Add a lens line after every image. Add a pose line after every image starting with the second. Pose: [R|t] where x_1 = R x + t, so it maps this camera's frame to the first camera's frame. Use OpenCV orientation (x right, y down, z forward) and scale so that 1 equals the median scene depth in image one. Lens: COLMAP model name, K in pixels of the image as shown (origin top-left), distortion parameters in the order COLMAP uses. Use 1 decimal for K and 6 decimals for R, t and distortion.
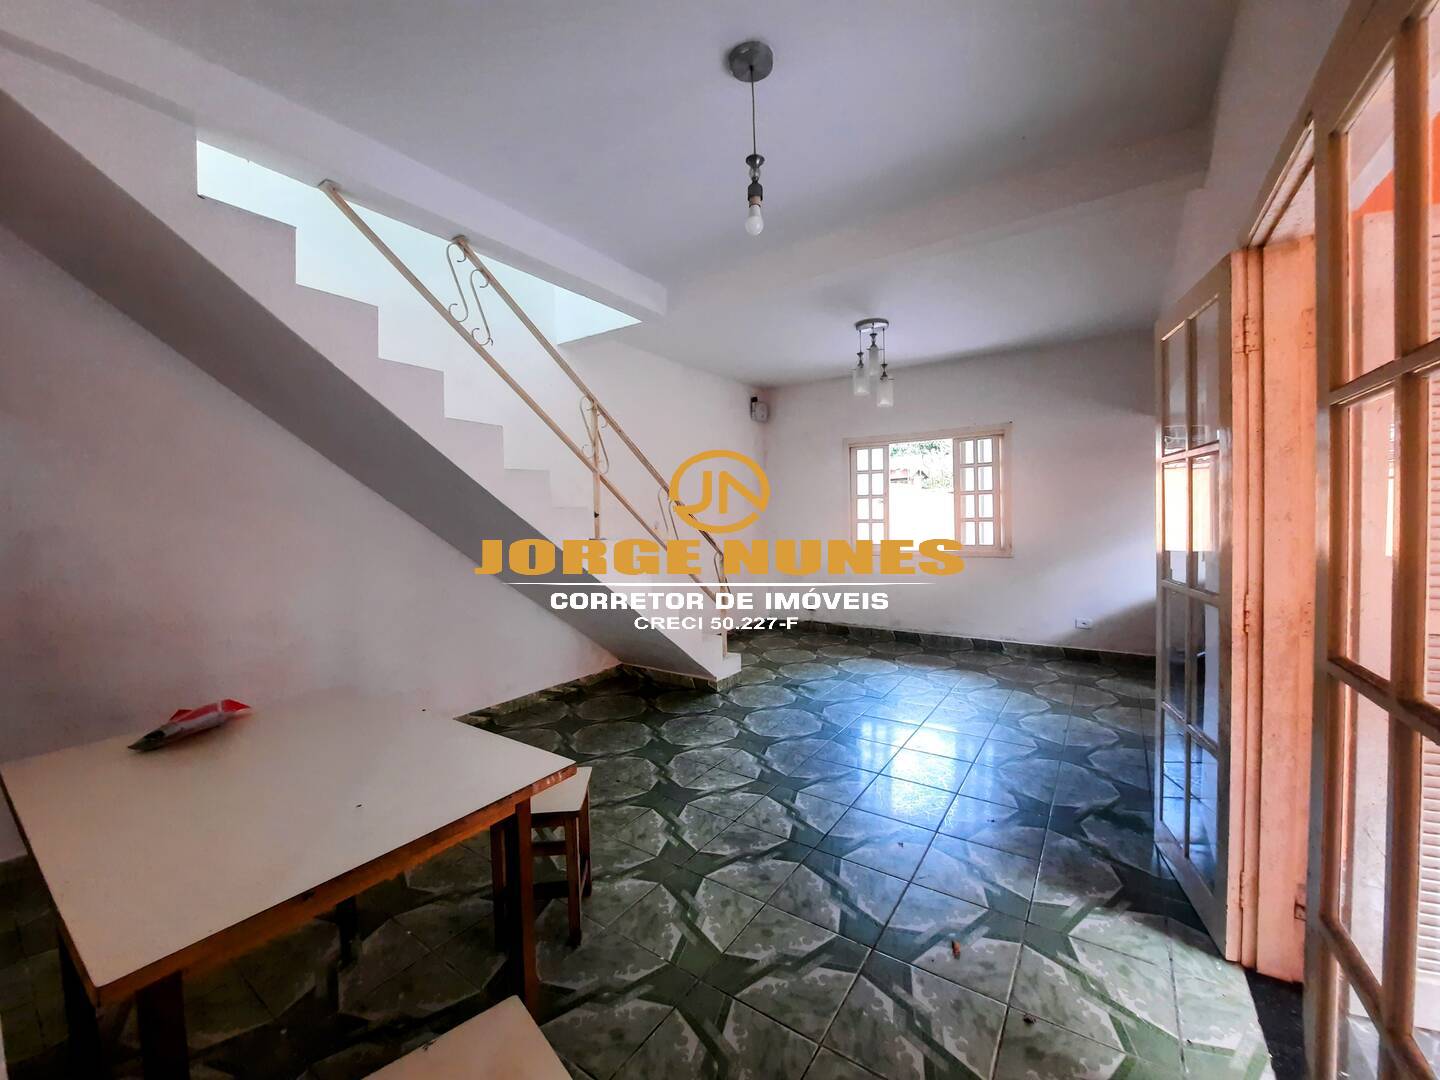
lens RADIAL K [[574.3, 0, 721.6], [0, 574.3, 533.9], [0, 0, 1]] dist [-0.017389, -0.000305]
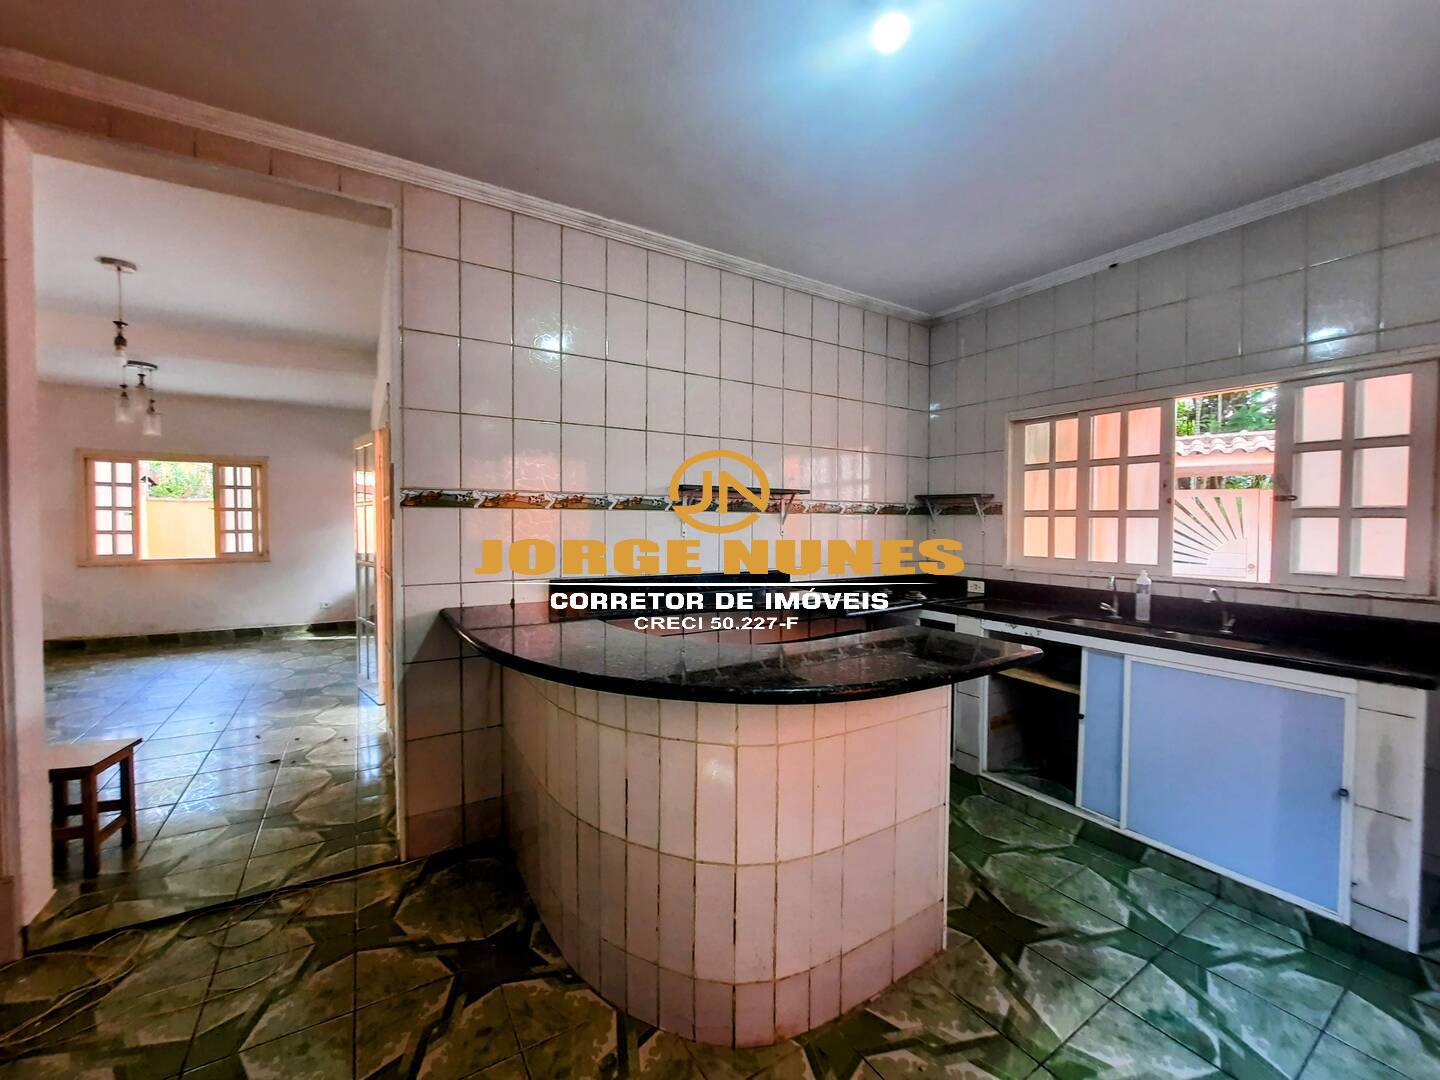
lens RADIAL K [[574.3, 0, 728.1], [0, 574.3, 532.6], [0, 0, 1]] dist [-0.017389, -0.000305]
pose [[0.392064, 0.003206, 0.919932, -0.261992], [0.017304, 0.999791, -0.010859, 0.009052], [-0.919775, 0.020176, 0.391927, -0.450735]]
